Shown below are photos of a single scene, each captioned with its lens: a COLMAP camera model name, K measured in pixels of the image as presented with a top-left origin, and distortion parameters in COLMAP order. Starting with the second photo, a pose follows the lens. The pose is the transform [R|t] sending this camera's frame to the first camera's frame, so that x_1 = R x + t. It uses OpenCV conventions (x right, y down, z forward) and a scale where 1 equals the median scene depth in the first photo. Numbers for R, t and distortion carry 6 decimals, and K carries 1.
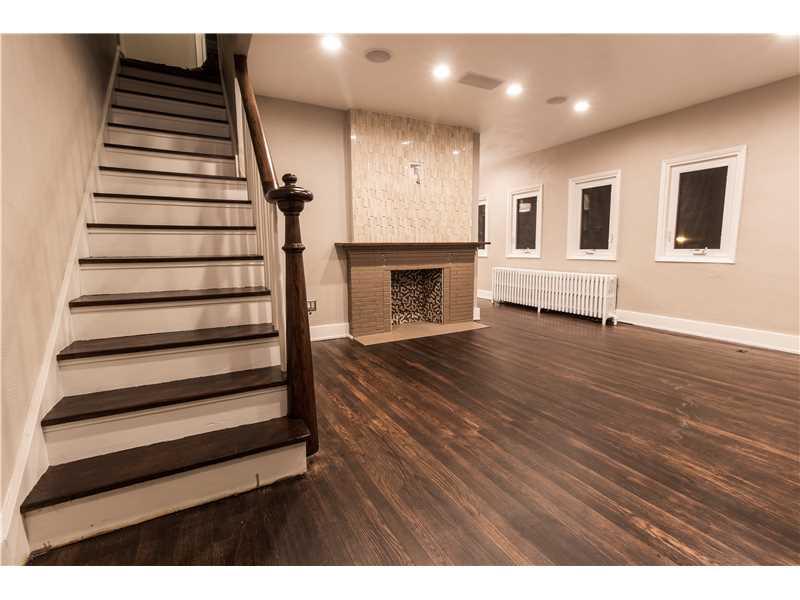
lens RADIAL K [[370.4, 0, 402.6], [0, 370.4, 290.7], [0, 0, 1]] dist [0.000008, -0.000355]
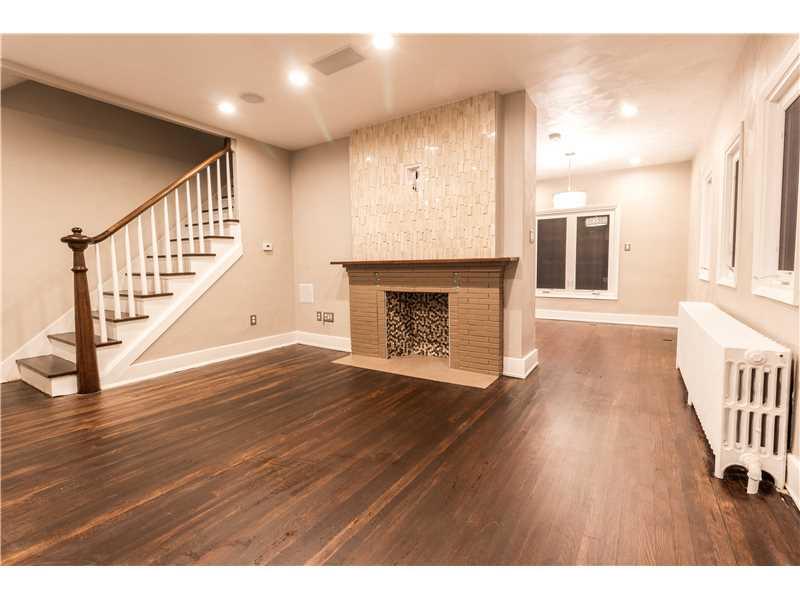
lens RADIAL K [[370.4, 0, 402.6], [0, 370.4, 290.7], [0, 0, 1]] dist [0.000008, -0.000355]
pose [[0.478304, 0.061690, -0.876025, 0.777604], [-0.093581, 0.995430, 0.019004, -0.076195], [0.873194, 0.072889, 0.481891, 0.595529]]
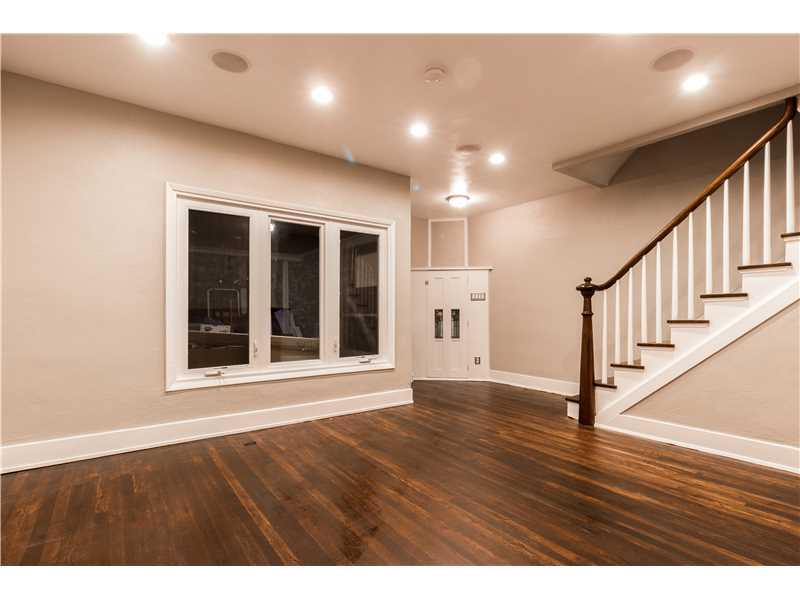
lens RADIAL K [[392.8, 0, 407.9], [0, 392.8, 311.1], [0, 0, 1]] dist [0.000770, -0.000416]
pose [[-0.988468, 0.002482, -0.151409, 0.386437], [-0.014613, 0.993636, 0.111691, -0.139013], [0.150723, 0.112615, -0.982141, 1.158914]]
